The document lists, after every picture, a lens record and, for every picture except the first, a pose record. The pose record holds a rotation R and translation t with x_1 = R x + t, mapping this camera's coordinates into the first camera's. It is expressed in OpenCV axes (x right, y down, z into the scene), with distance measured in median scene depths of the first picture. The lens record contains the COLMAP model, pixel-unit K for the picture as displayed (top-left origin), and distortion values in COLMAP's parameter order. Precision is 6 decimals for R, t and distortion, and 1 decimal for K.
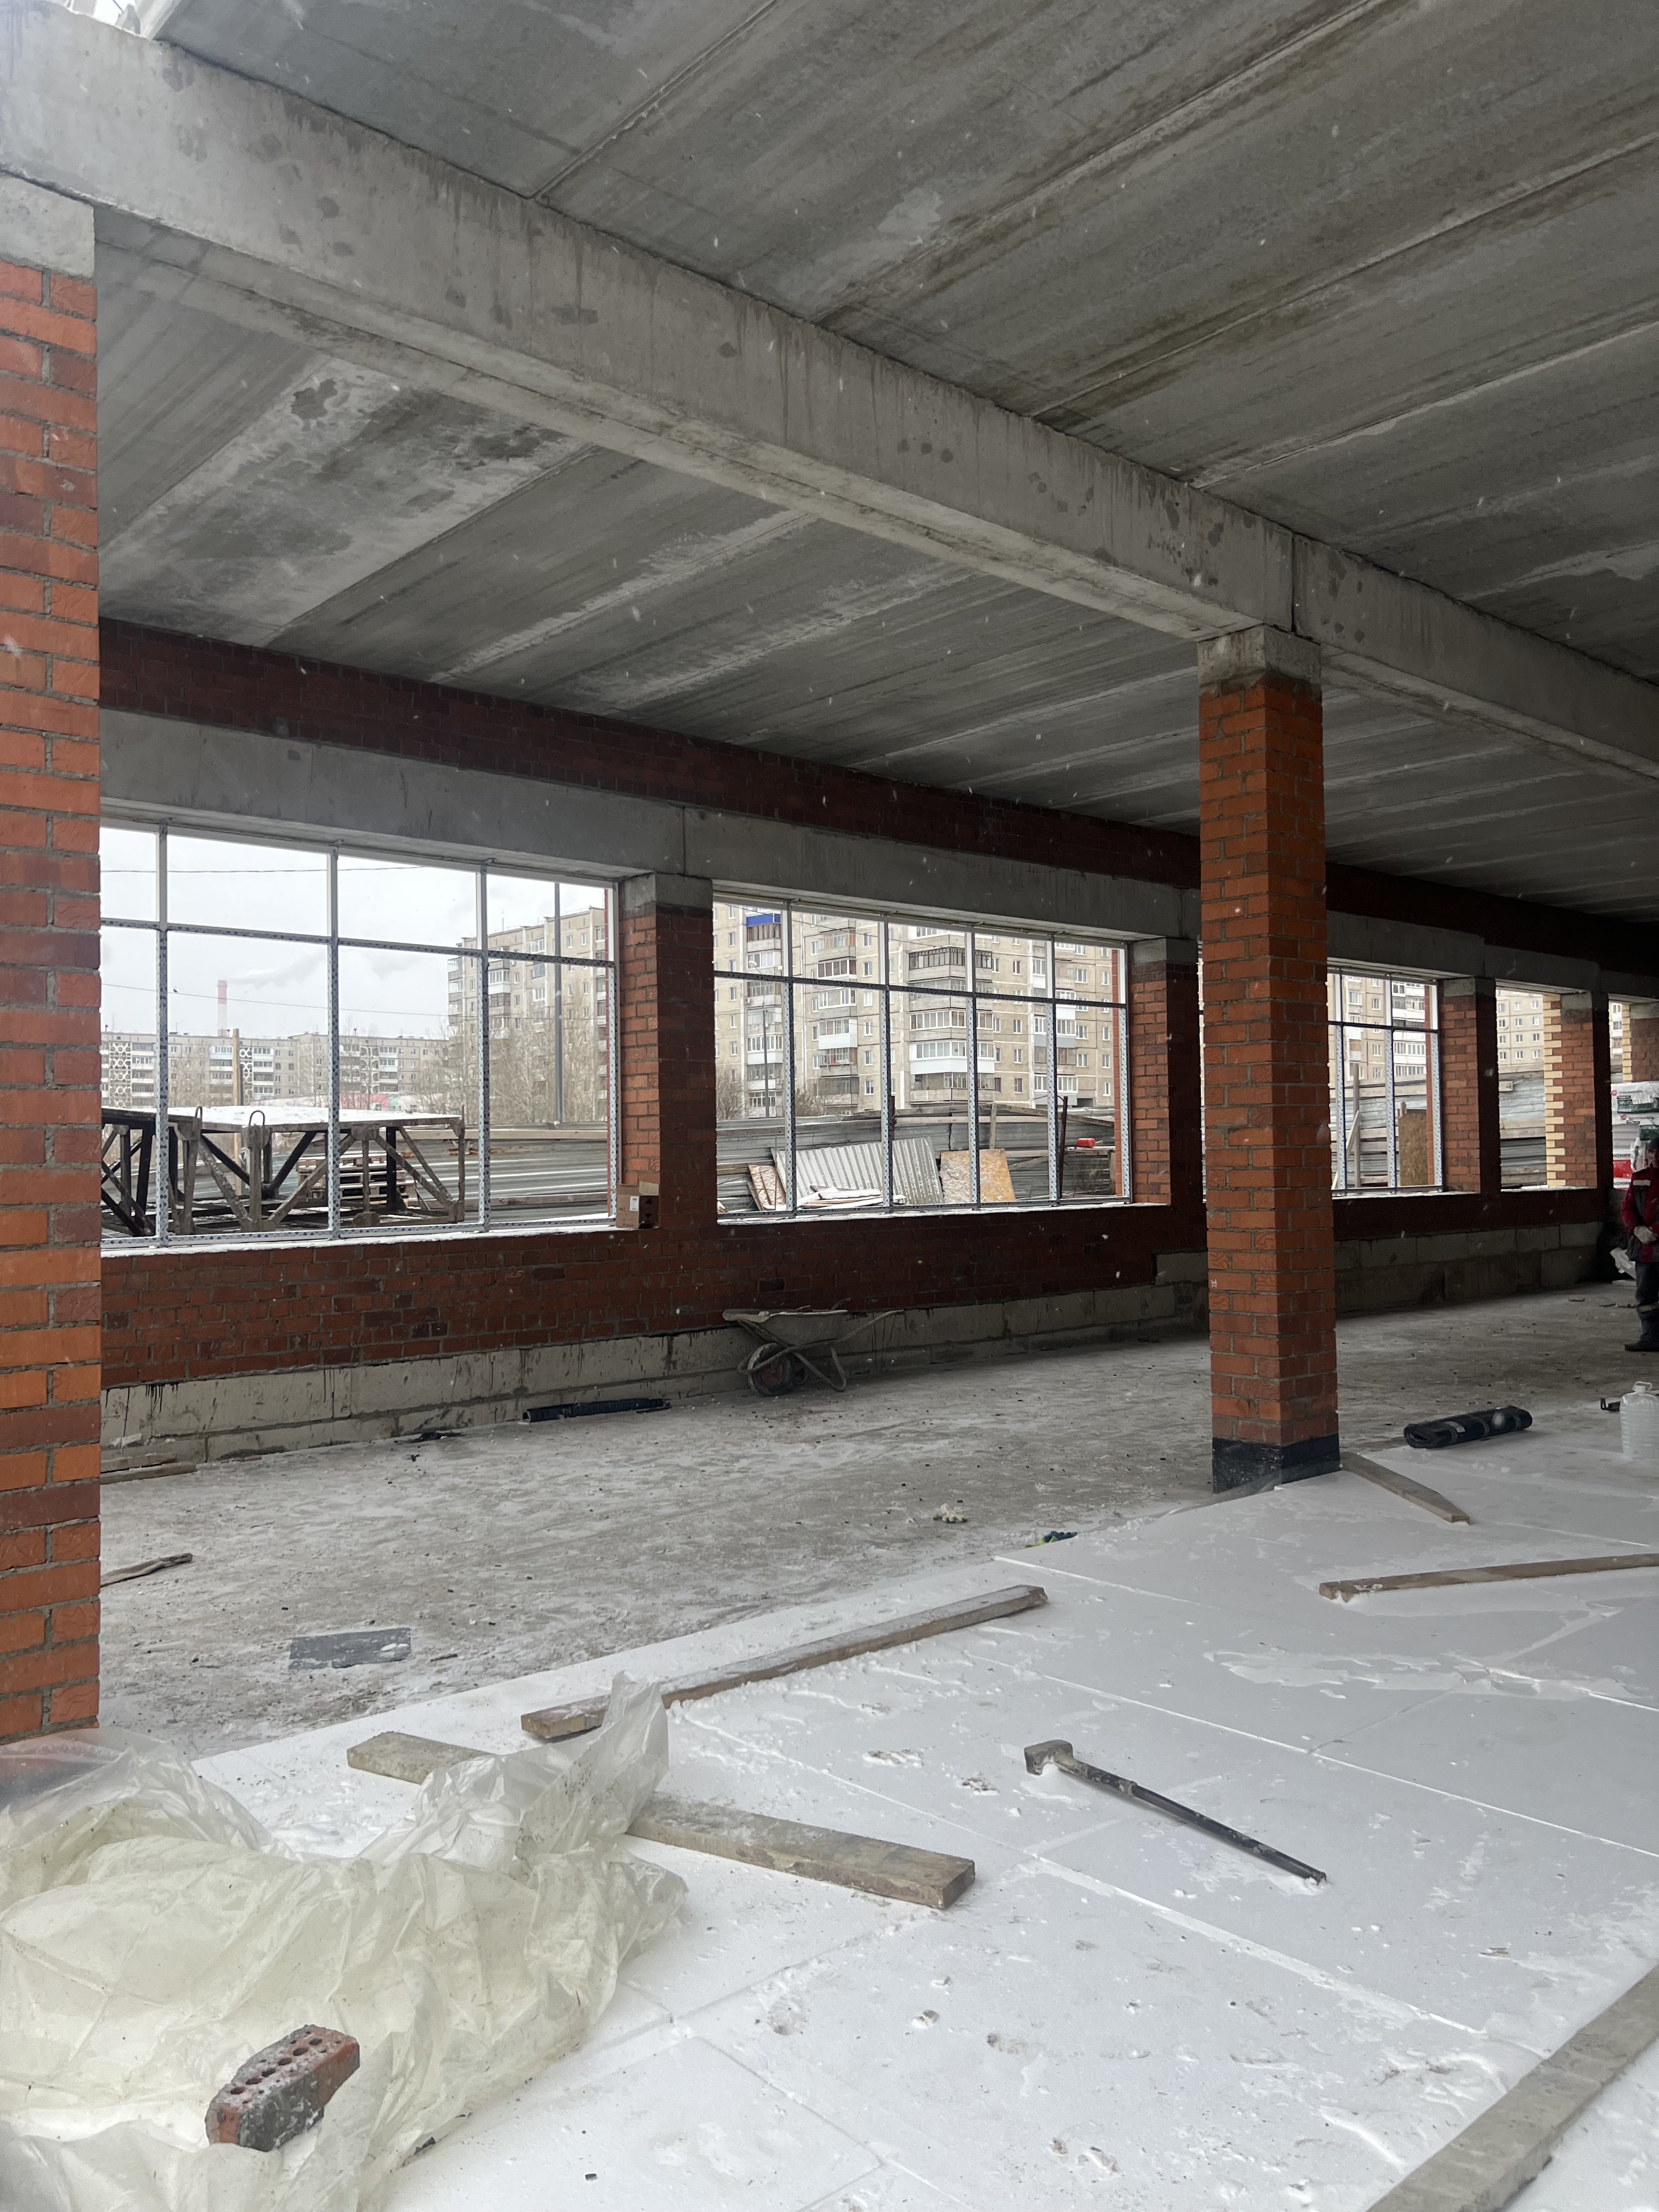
lens RADIAL K [[1658.8, 0, 825.6], [0, 1658.8, 1108.1], [0, 0, 1]] dist [0.061281, -0.076961]
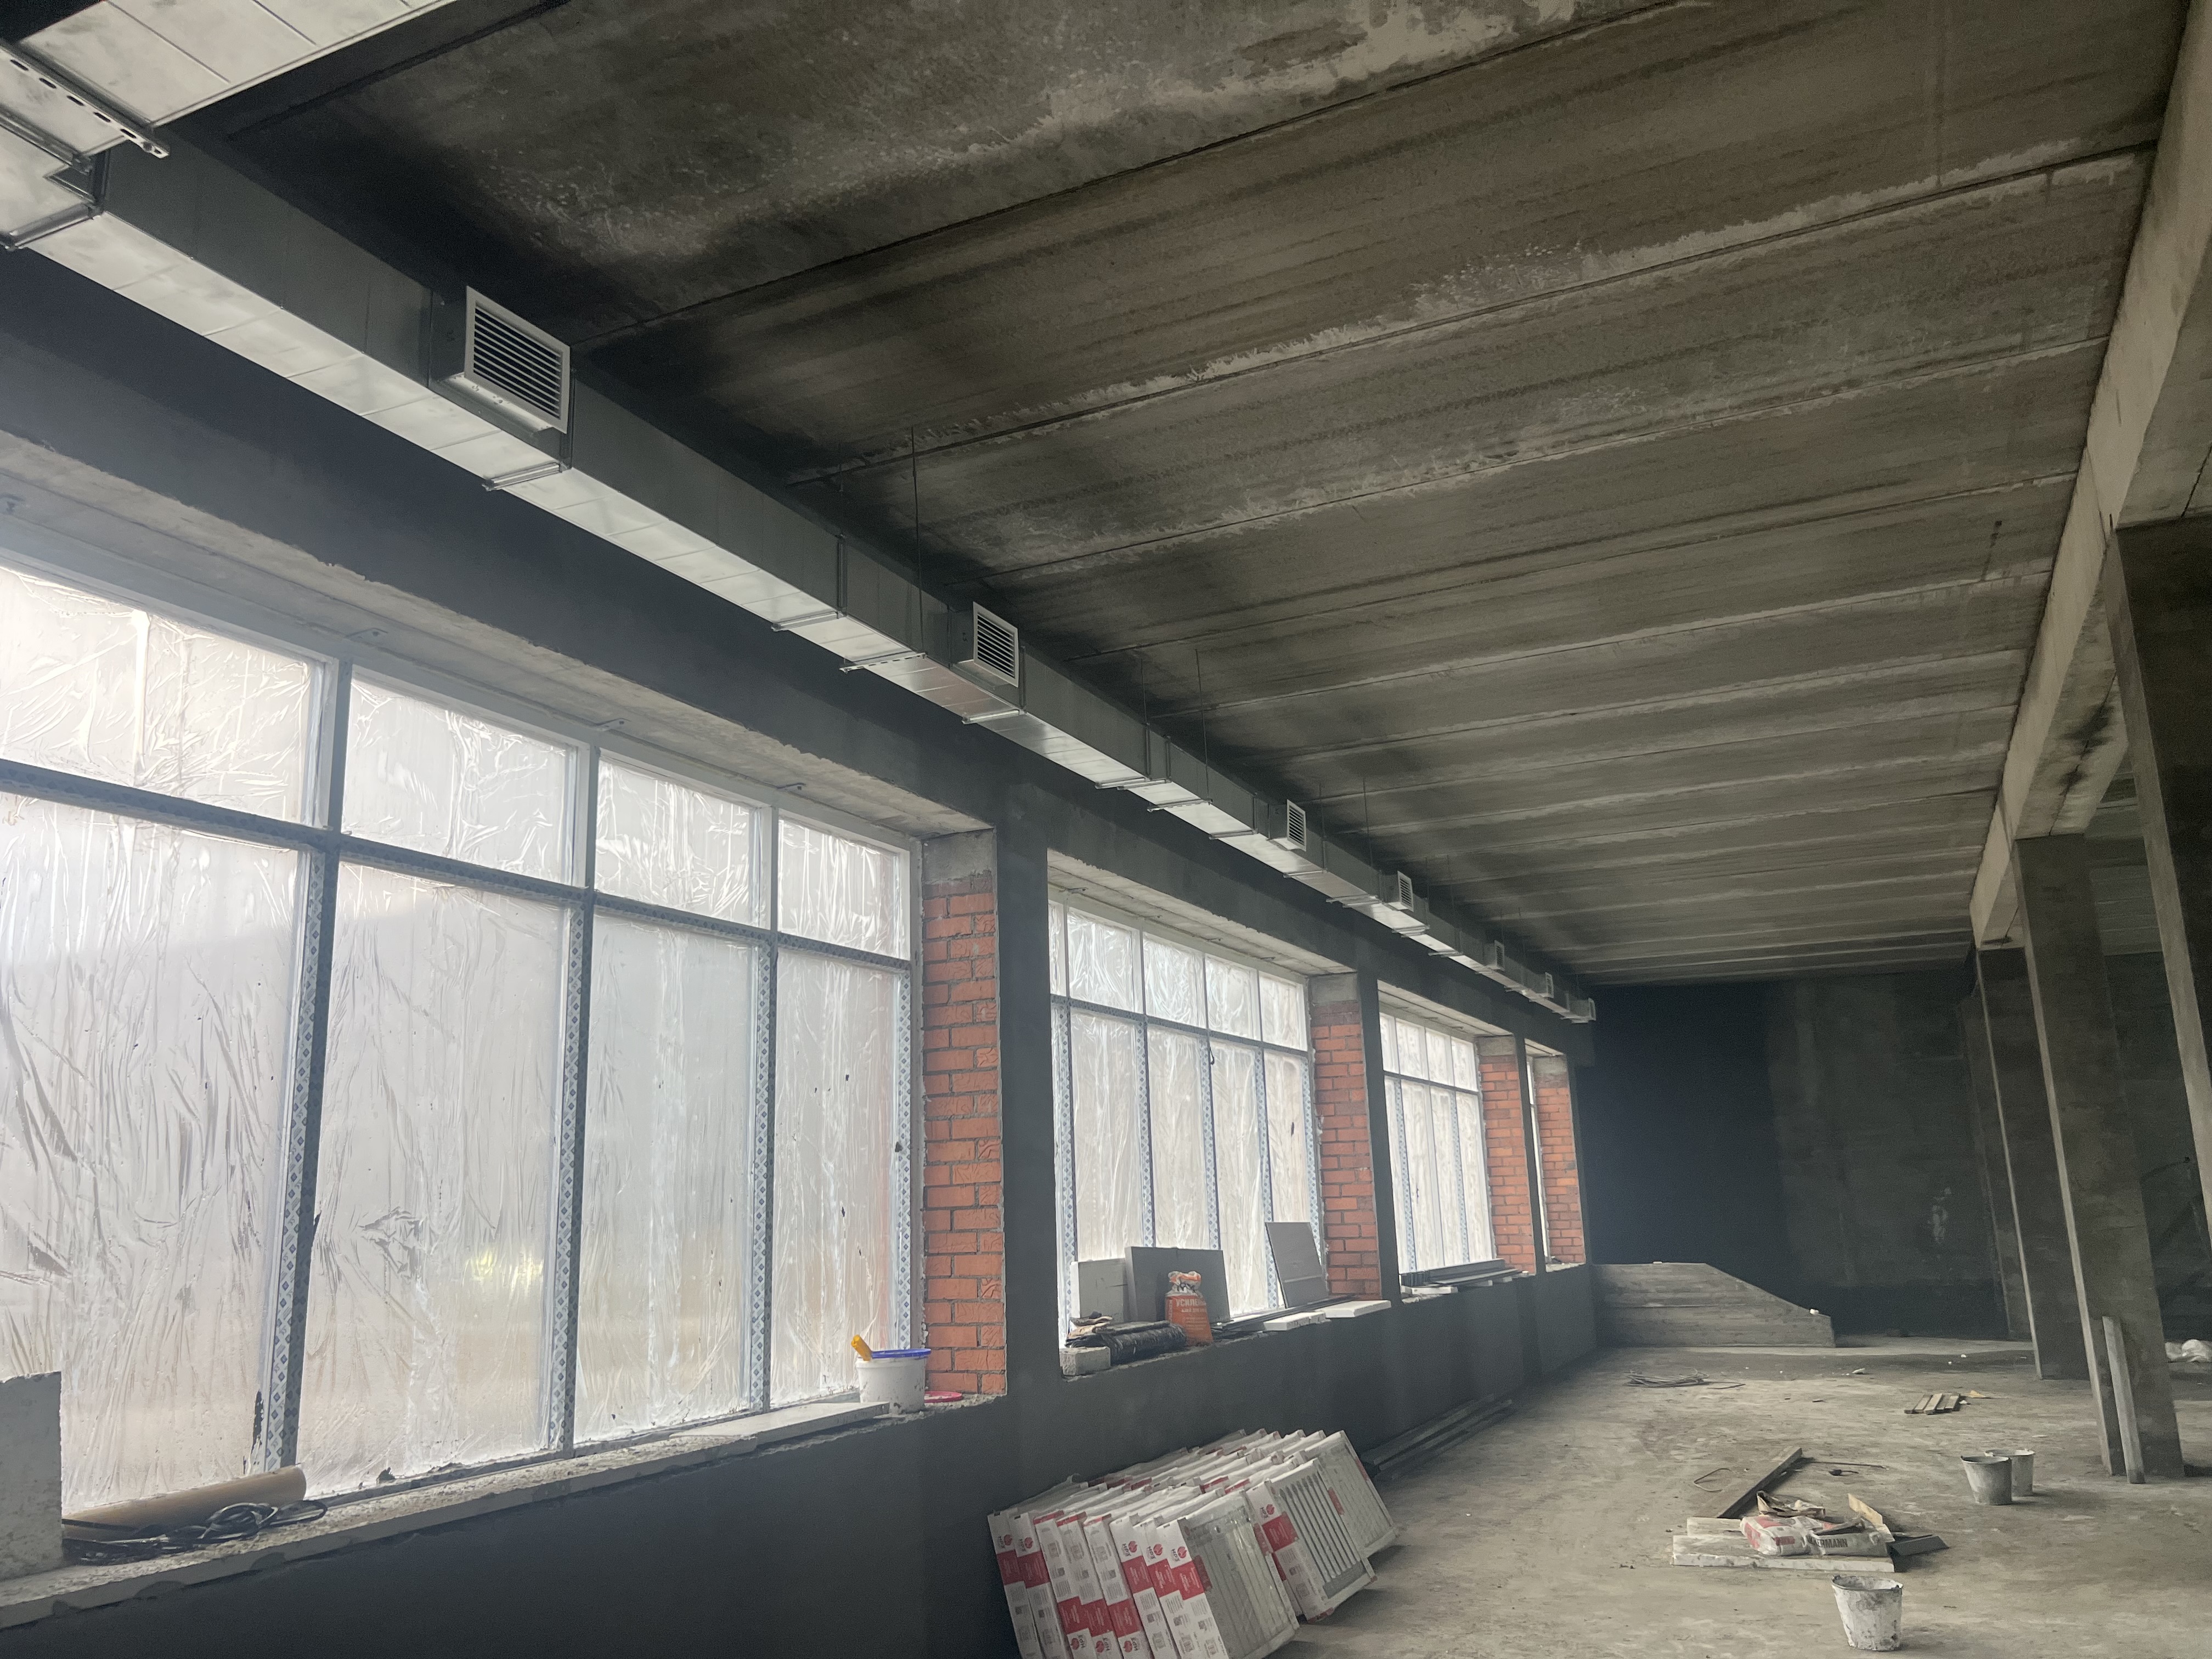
lens RADIAL K [[1658.8, 0, 1107.9], [0, 1658.8, 833.7], [0, 0, 1]] dist [0.061281, -0.076961]
pose [[0.920023, 0.072164, 0.385163, -0.234919], [0.006709, 0.979853, -0.199609, -0.005691], [-0.391807, 0.186229, 0.901003, 0.287504]]
